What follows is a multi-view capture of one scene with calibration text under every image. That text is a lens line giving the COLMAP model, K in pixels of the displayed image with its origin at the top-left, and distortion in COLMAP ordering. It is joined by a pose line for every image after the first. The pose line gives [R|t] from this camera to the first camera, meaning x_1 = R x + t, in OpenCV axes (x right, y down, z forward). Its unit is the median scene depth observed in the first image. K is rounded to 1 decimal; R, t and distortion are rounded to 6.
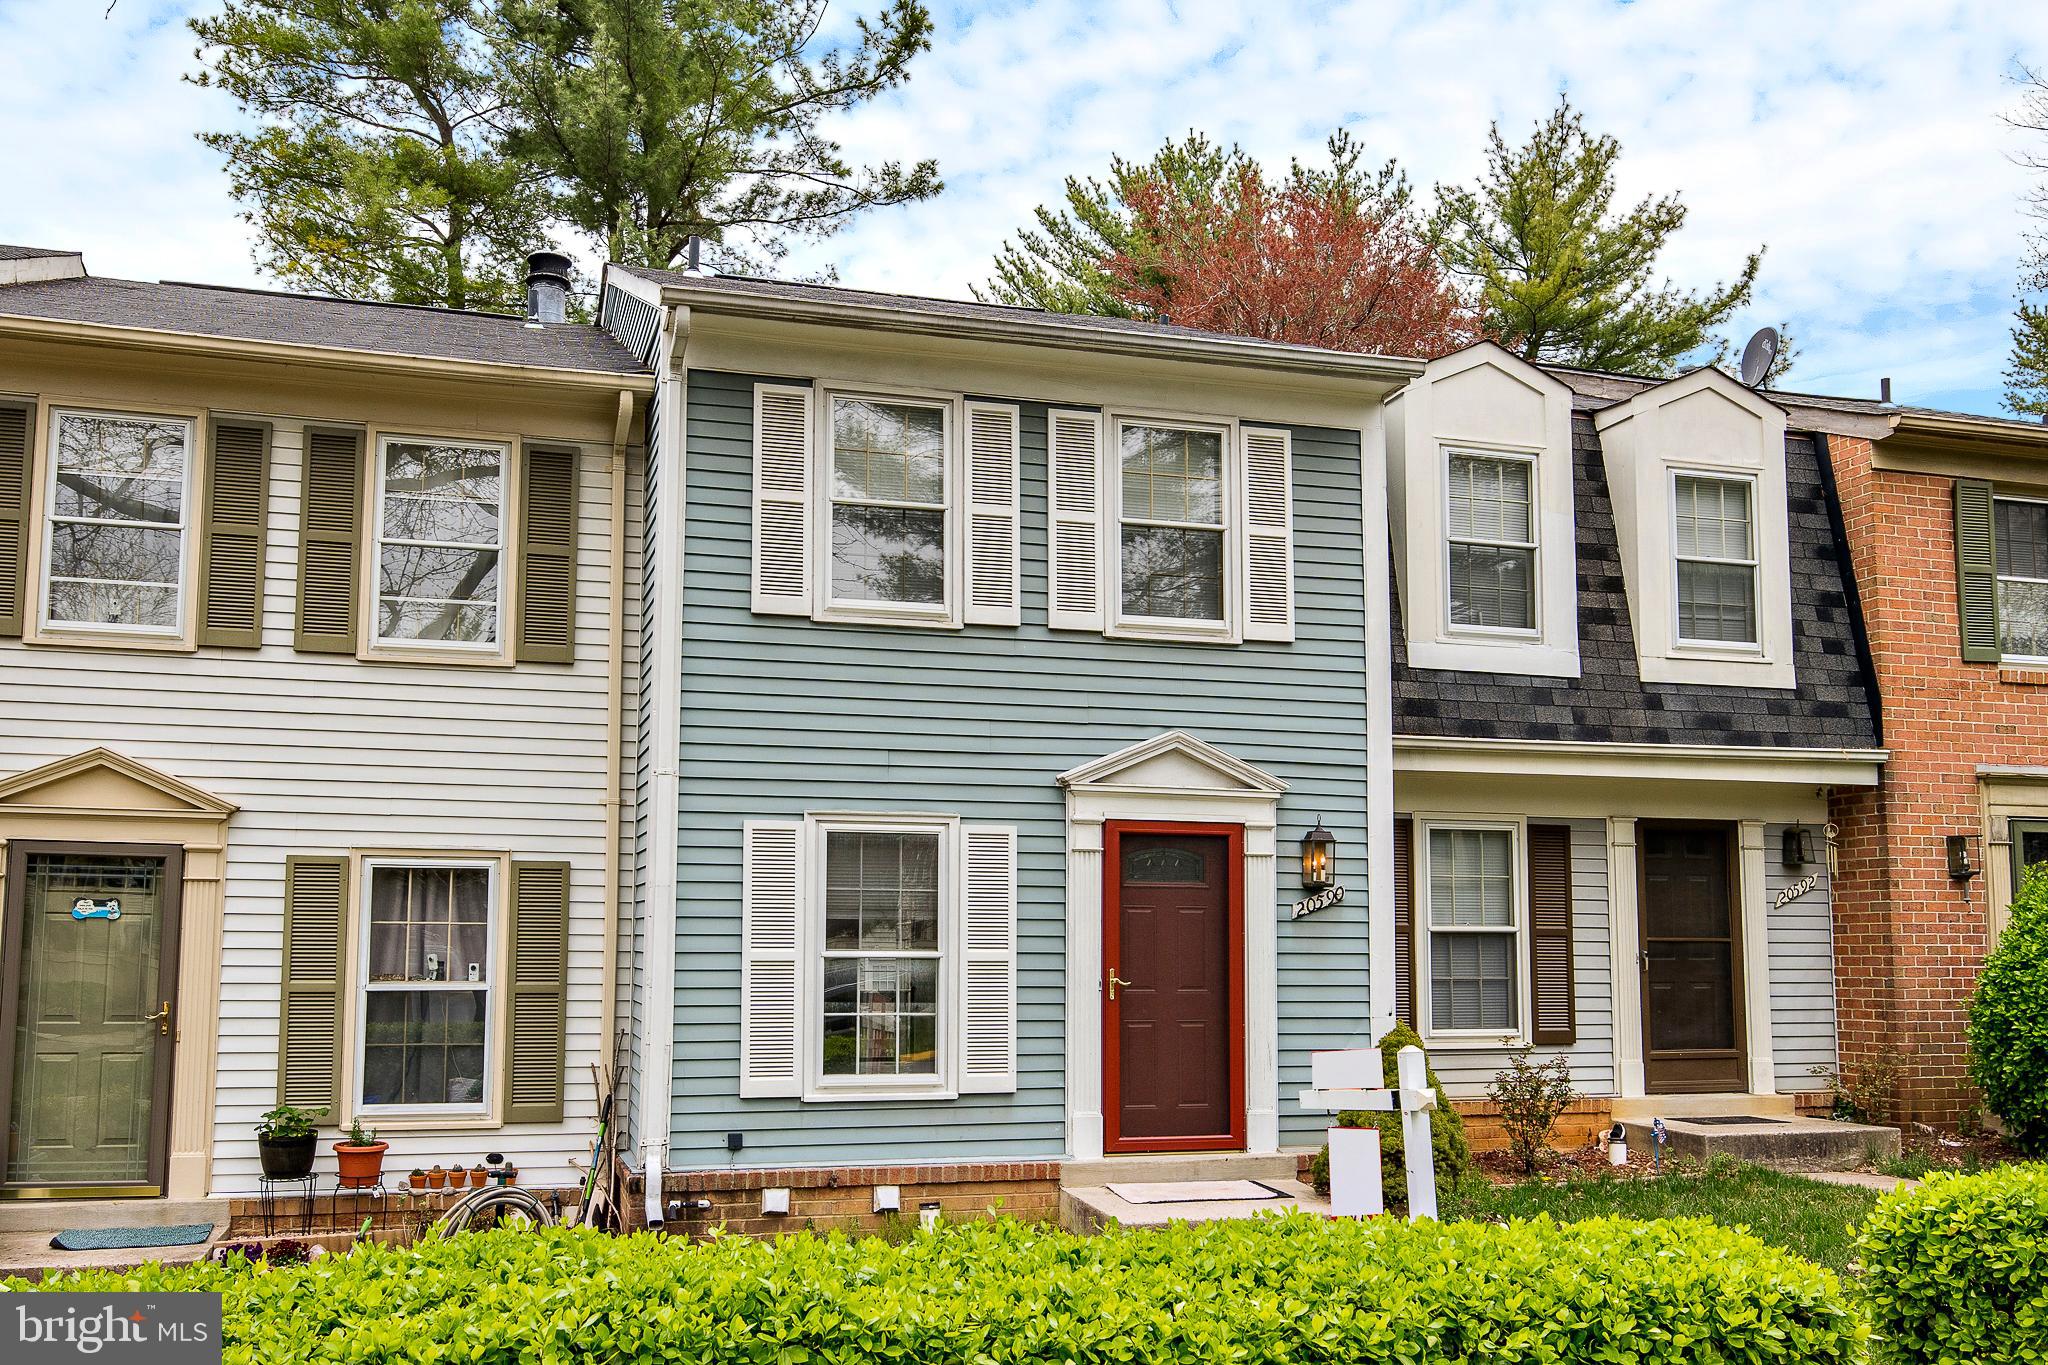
lens RADIAL K [[2176.3, 0, 1024.0], [0, 2176.3, 682.5], [0, 0, 1]] dist [-0.000503, -0.002377]
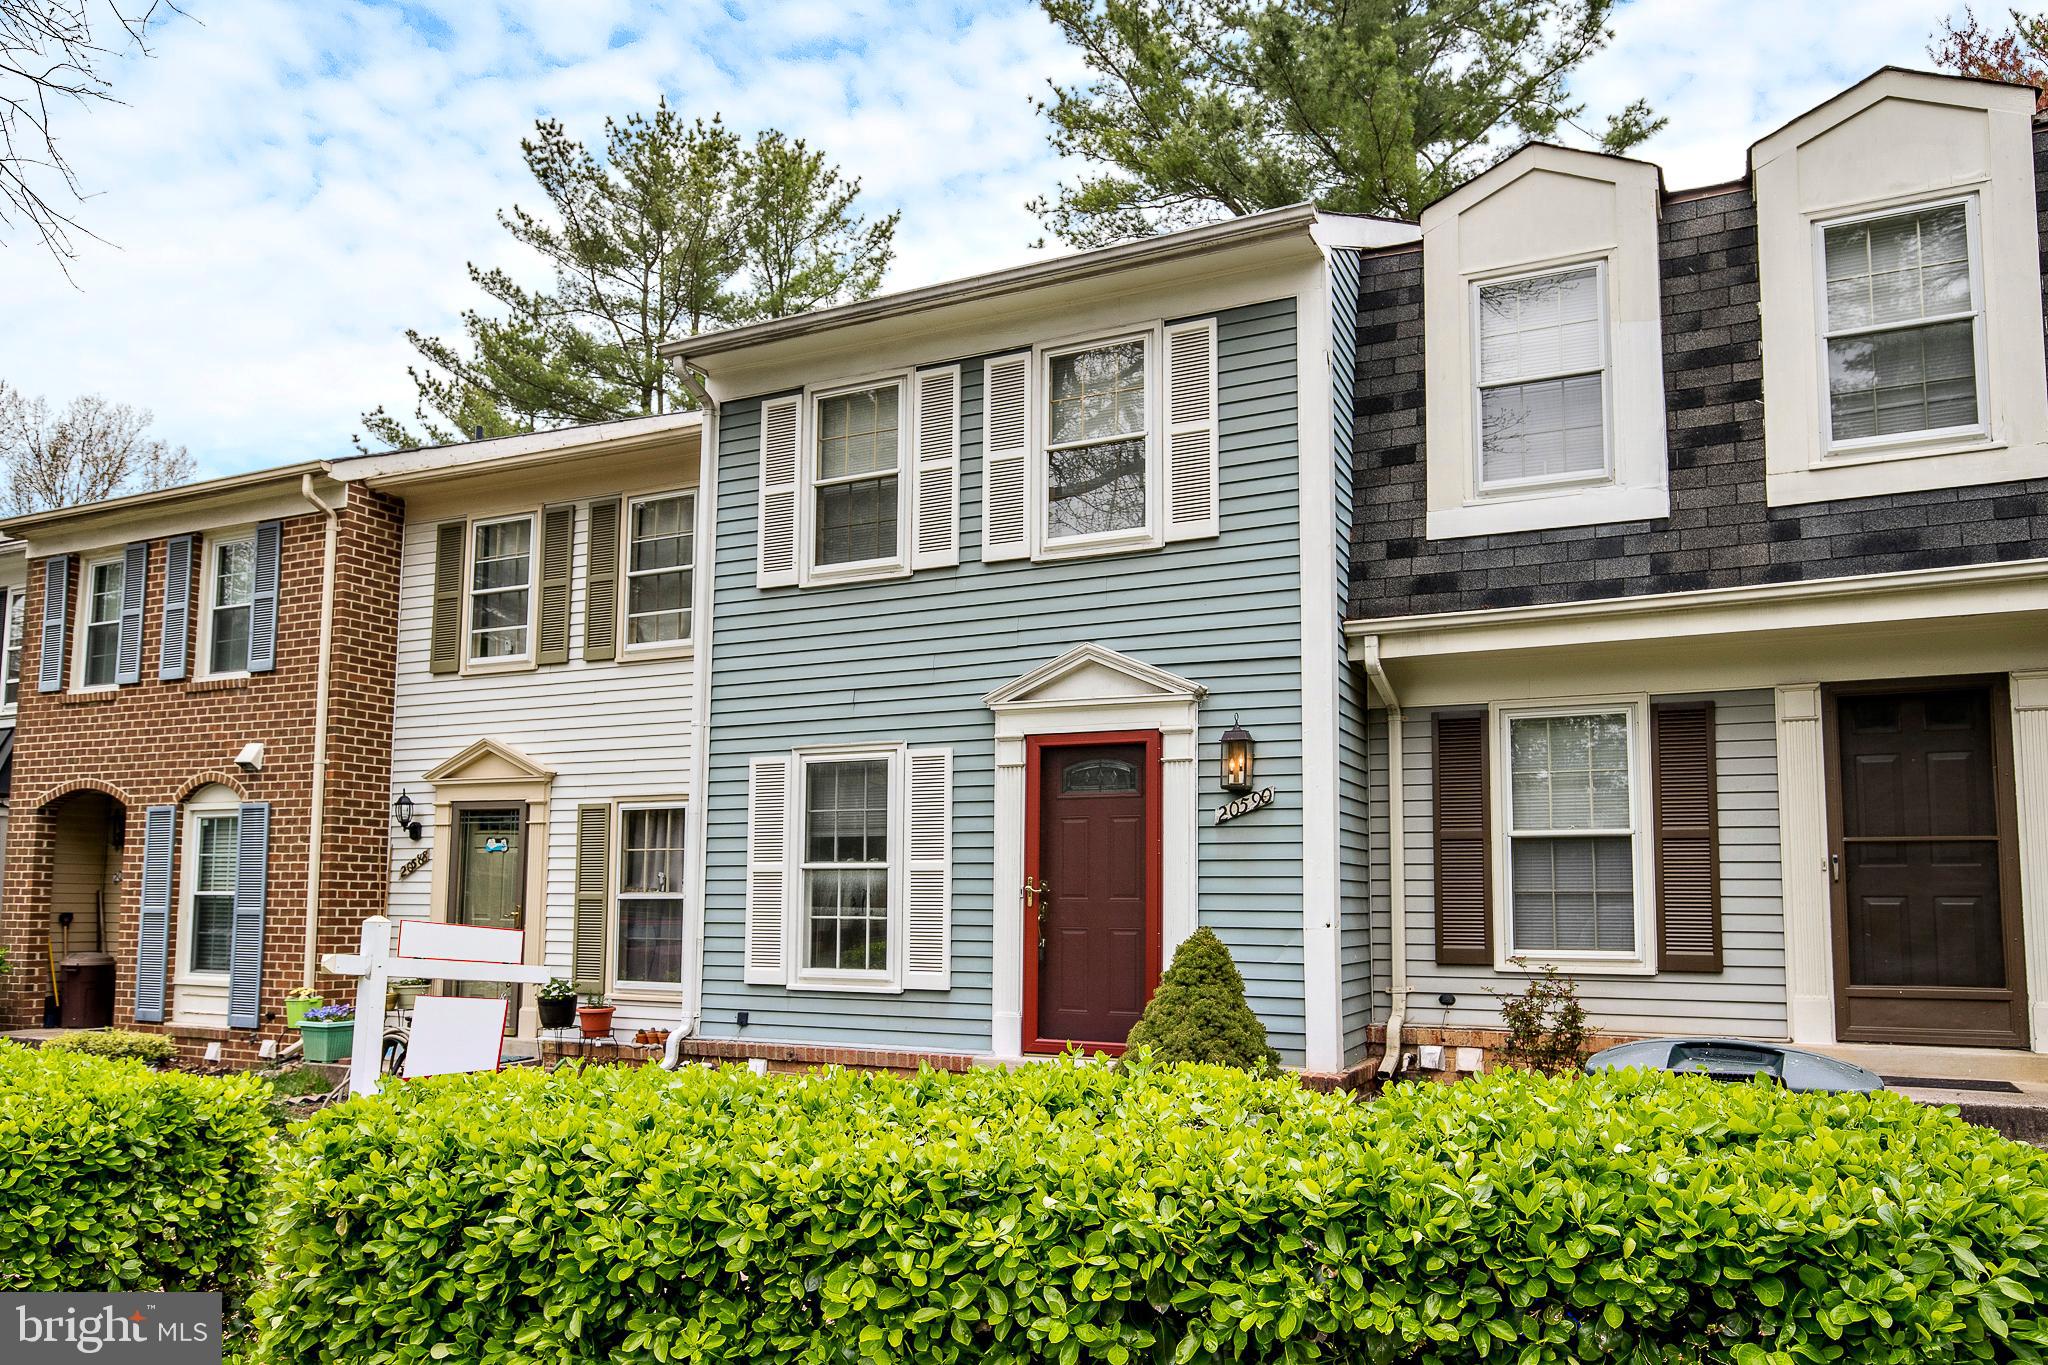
lens RADIAL K [[1768.3, 0, 1024.1], [0, 1768.3, 716.2], [0, 0, 1]] dist [-0.000521, 0.006596]
pose [[0.630093, -0.086287, -0.771710, 0.684457], [0.089797, 0.995236, -0.037962, 0.084644], [0.771310, -0.045378, 0.634840, 0.451496]]
